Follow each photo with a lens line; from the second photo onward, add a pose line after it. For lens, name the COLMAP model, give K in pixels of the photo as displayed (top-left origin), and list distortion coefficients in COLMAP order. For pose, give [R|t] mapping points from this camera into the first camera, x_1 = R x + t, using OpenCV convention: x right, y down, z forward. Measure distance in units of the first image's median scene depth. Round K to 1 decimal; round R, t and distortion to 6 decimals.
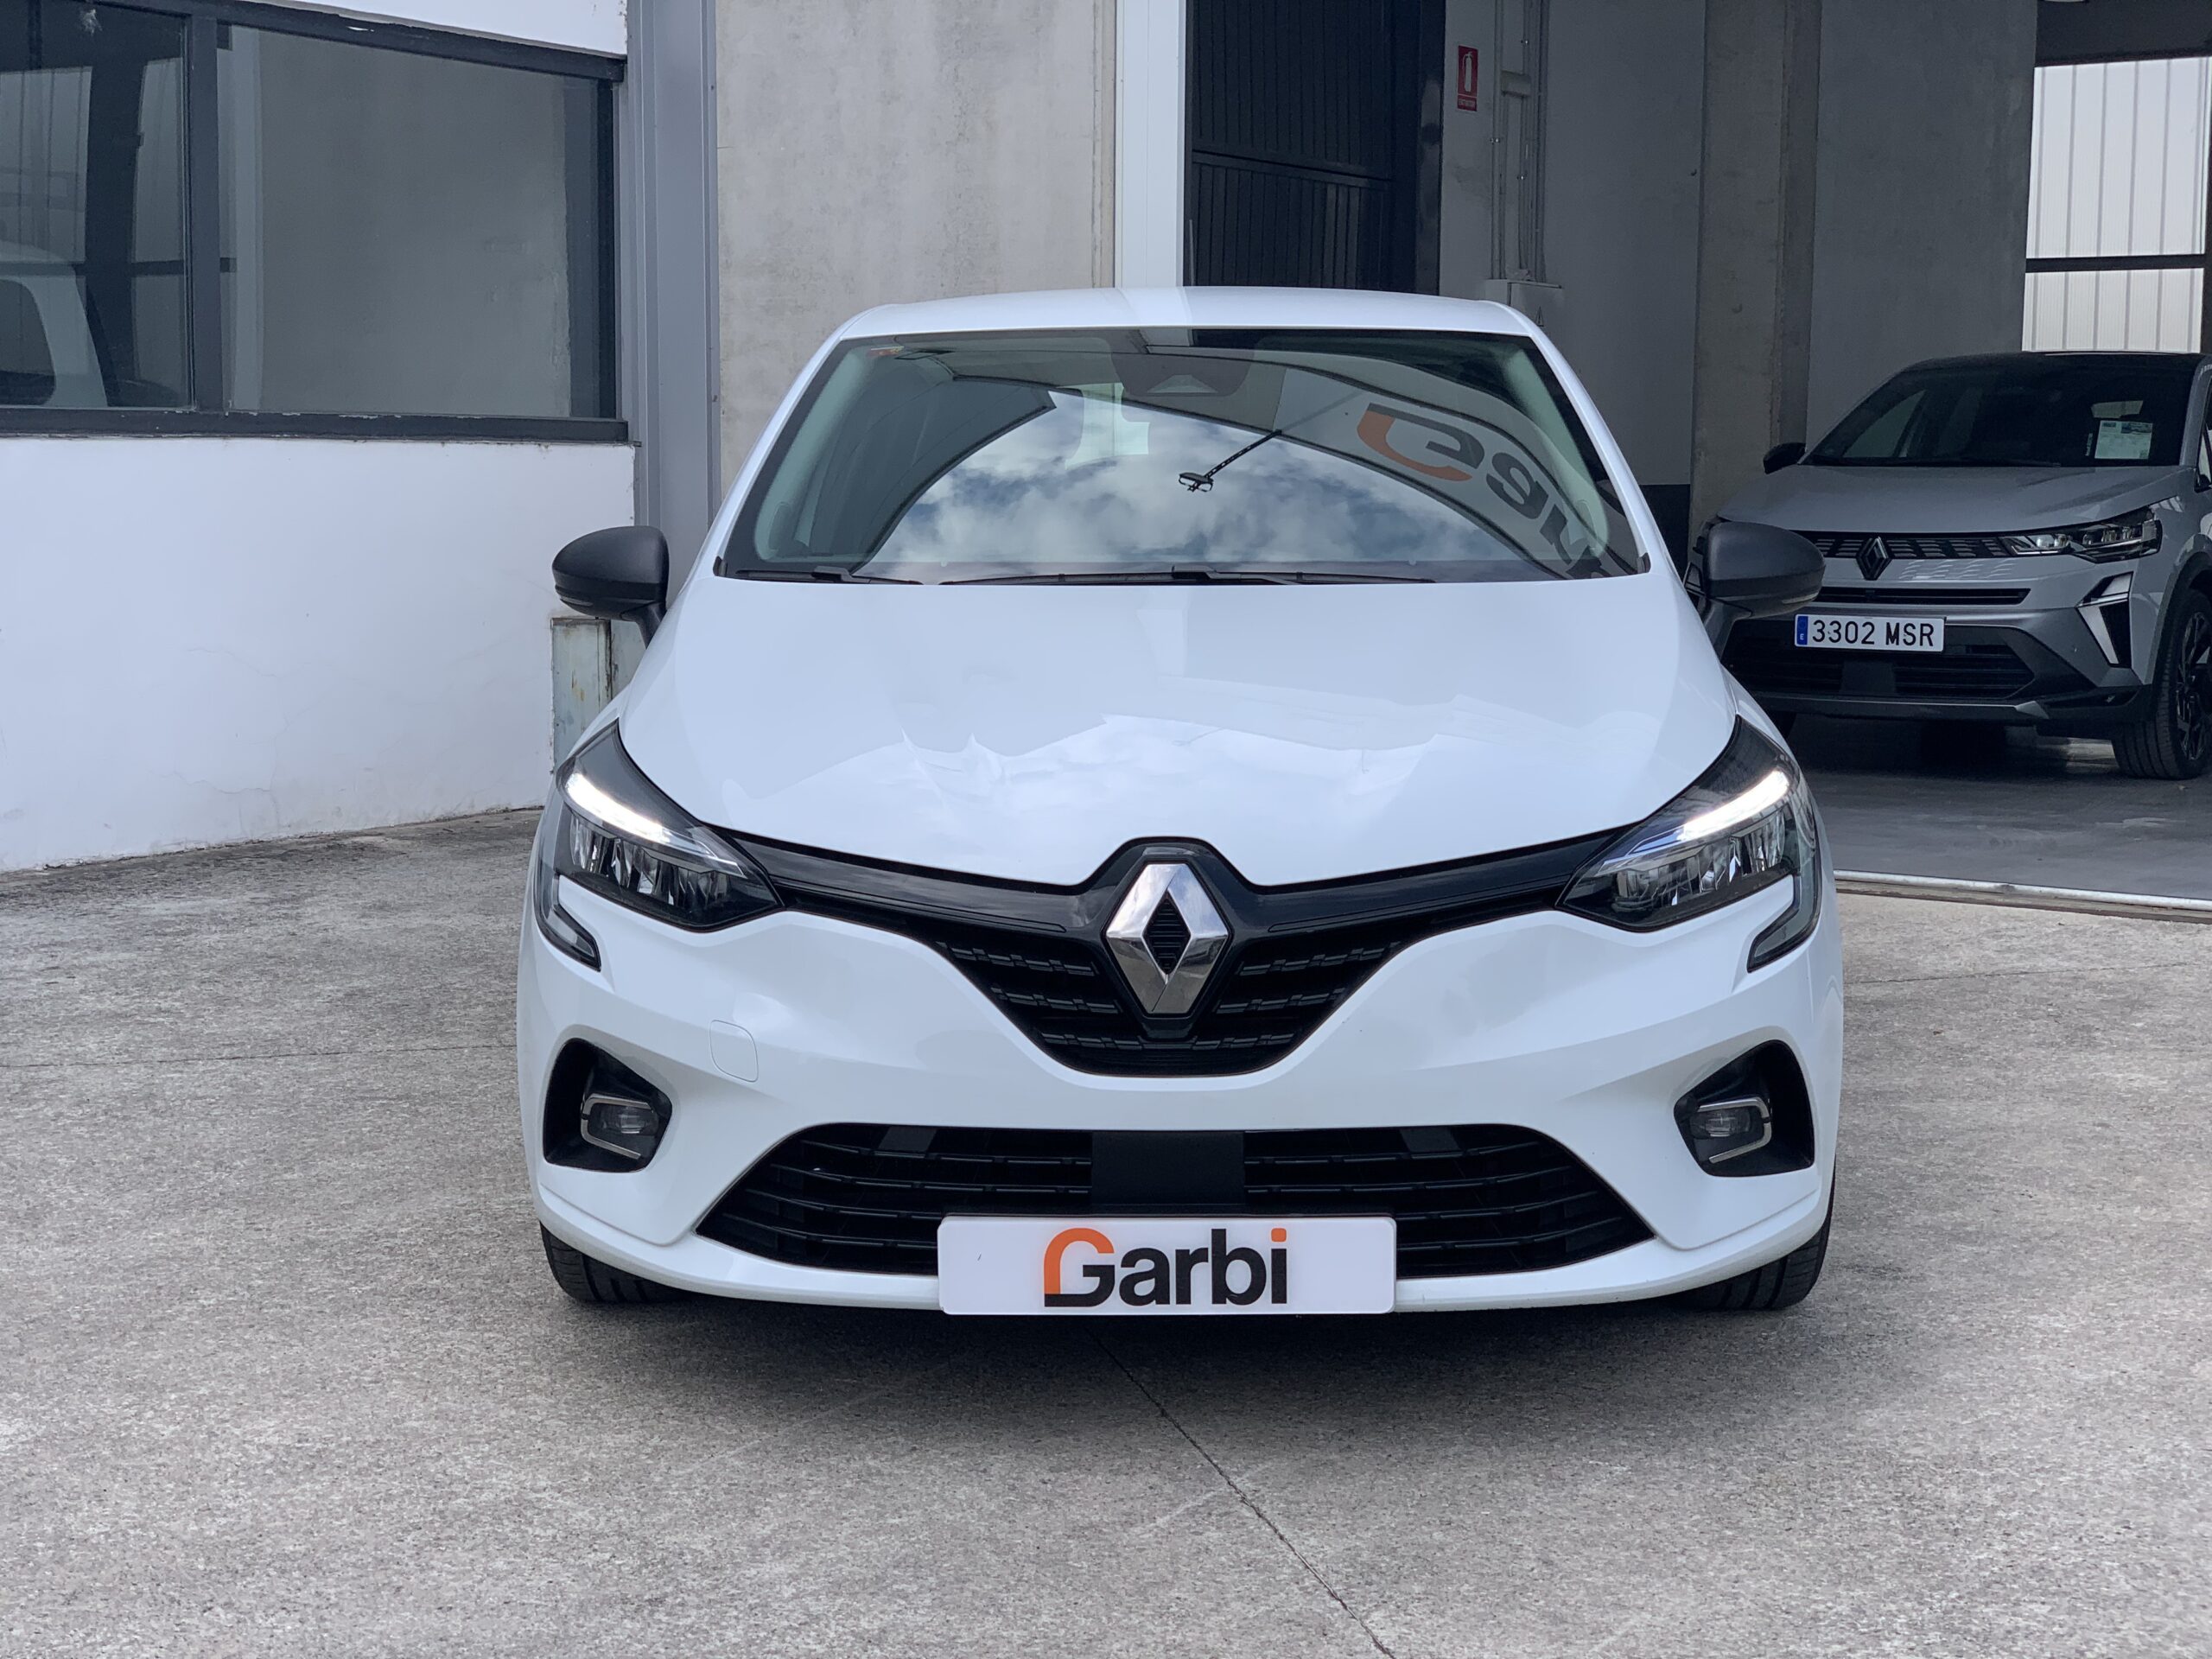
lens RADIAL K [[3312.3, 0, 1079.1], [0, 3312.3, 874.1], [0, 0, 1]] dist [0.180541, -0.679241]
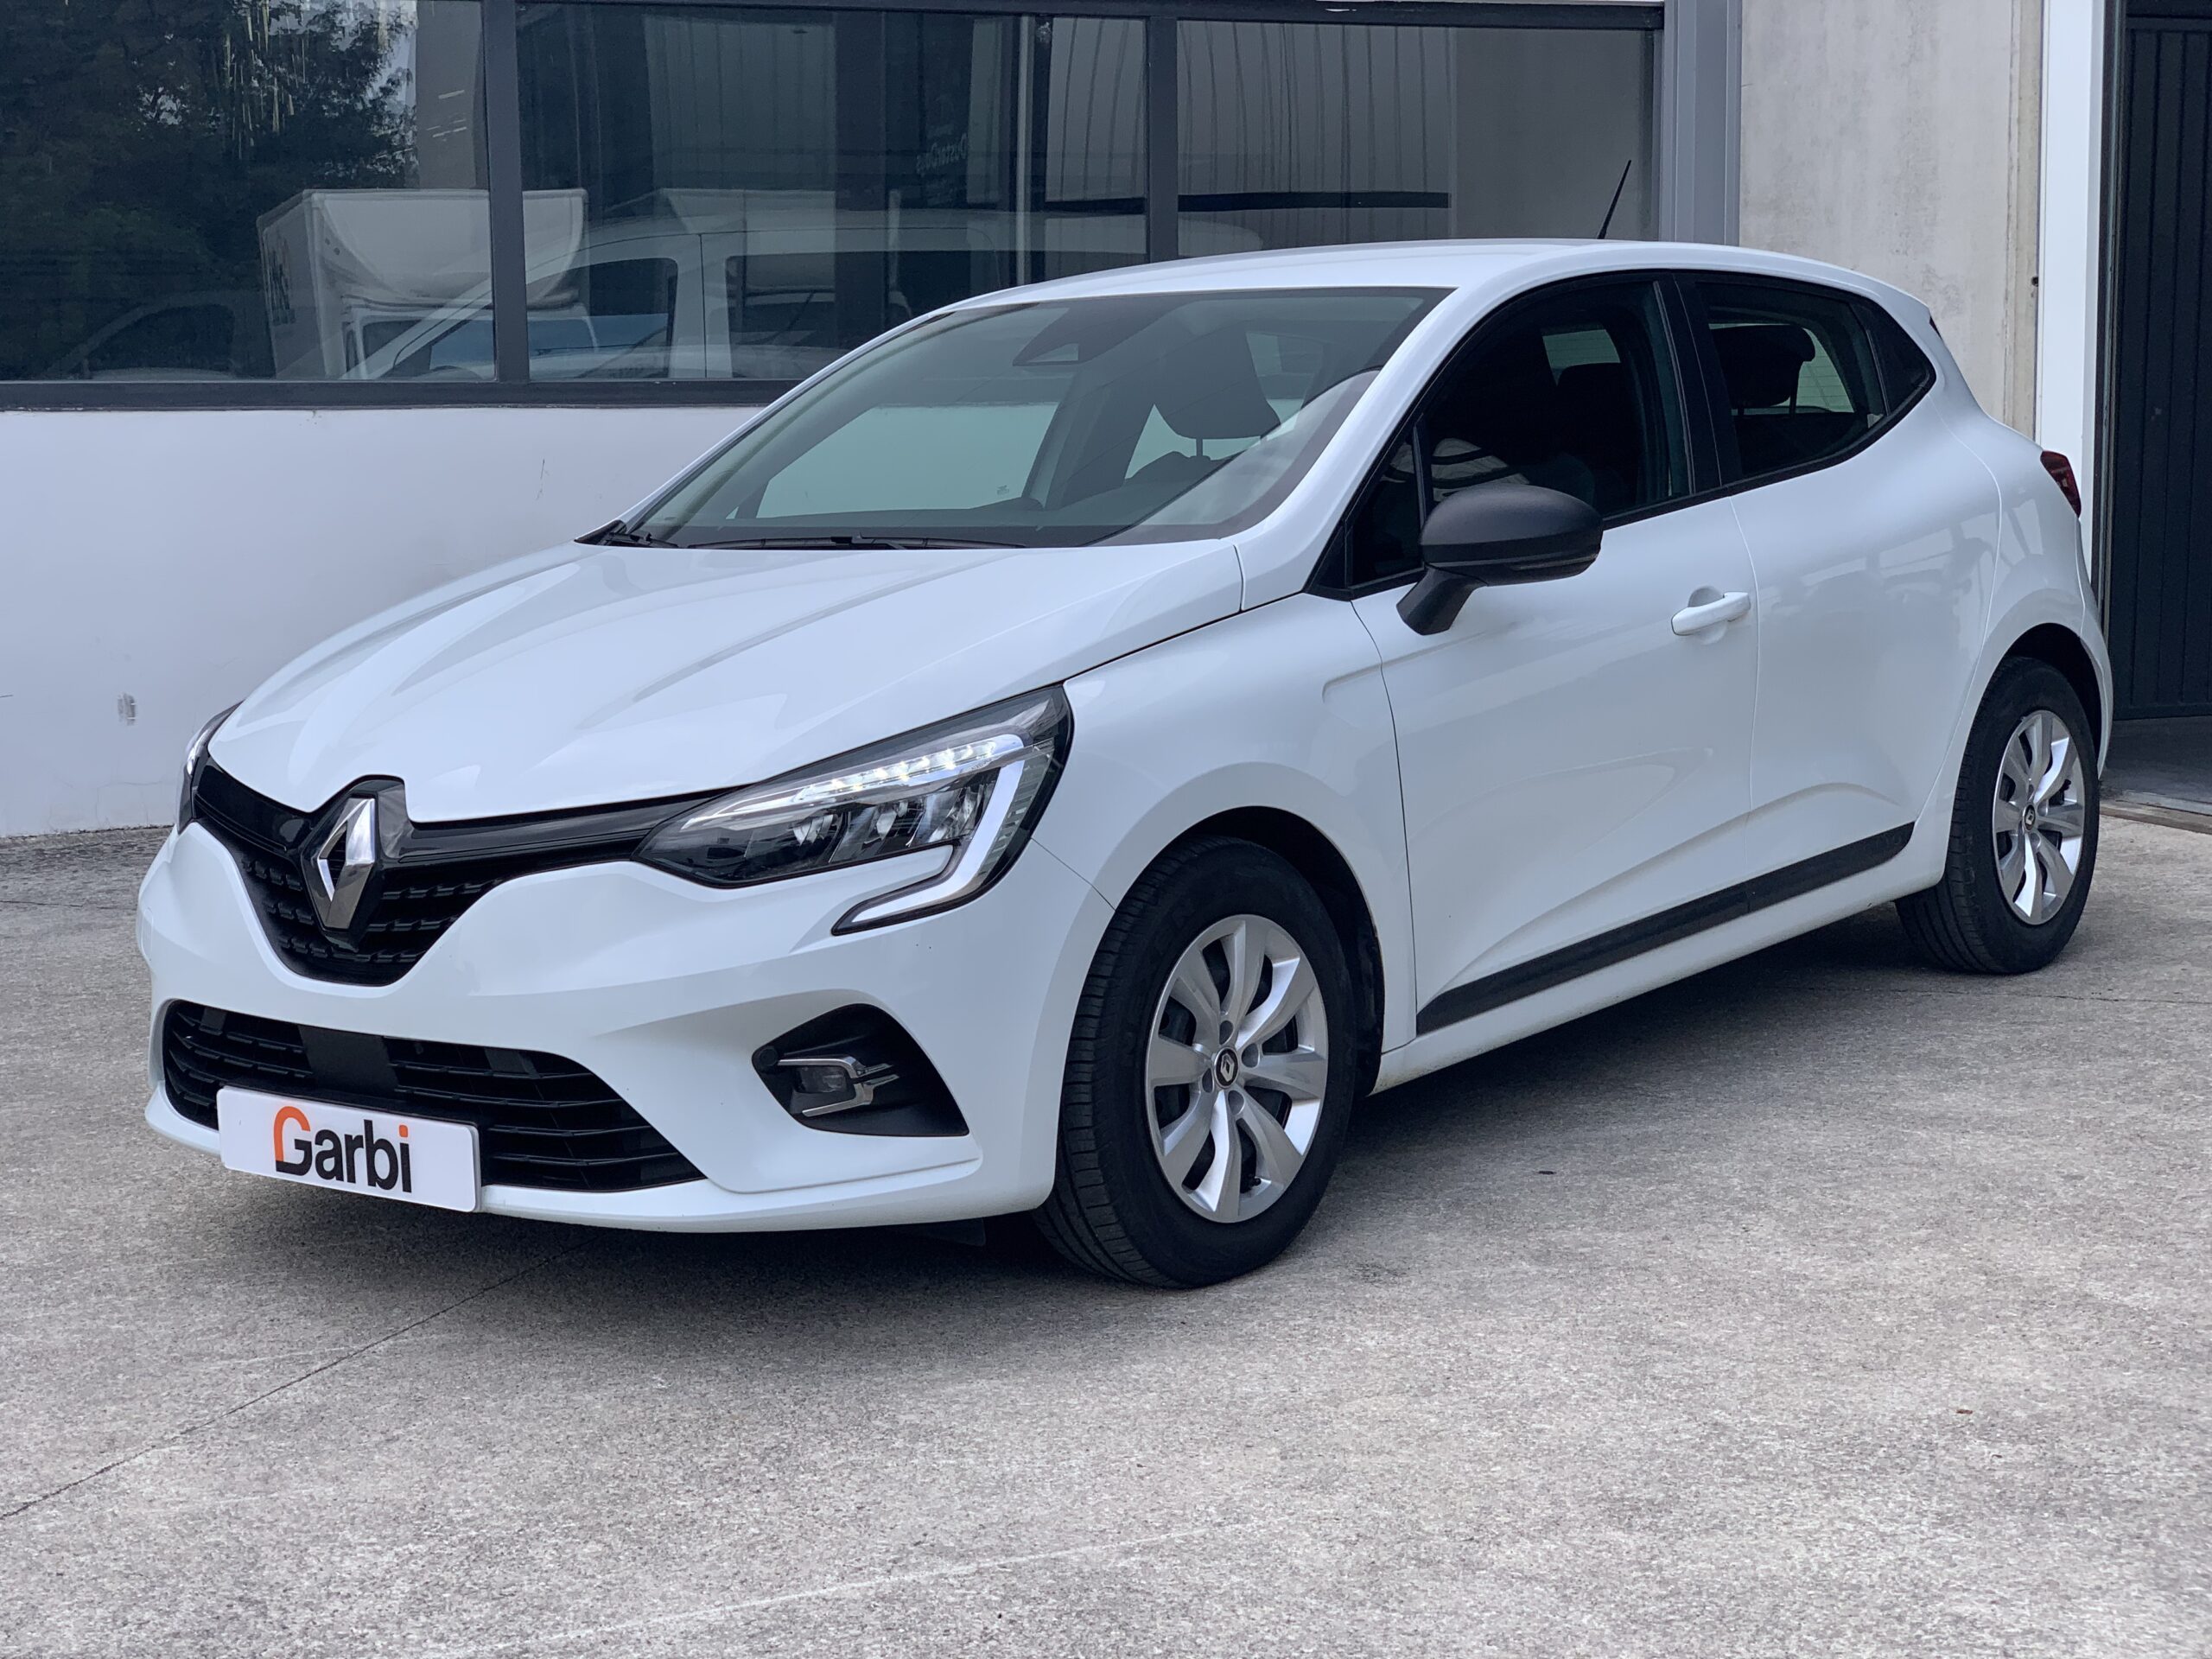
lens RADIAL K [[3312.3, 0, 1079.1], [0, 3312.3, 874.1], [0, 0, 1]] dist [0.180541, -0.679241]
pose [[0.795999, 0.067205, -0.601556, 0.914313], [-0.053752, 0.997739, 0.040341, -0.036191], [0.602907, 0.000224, 0.797811, 0.235197]]
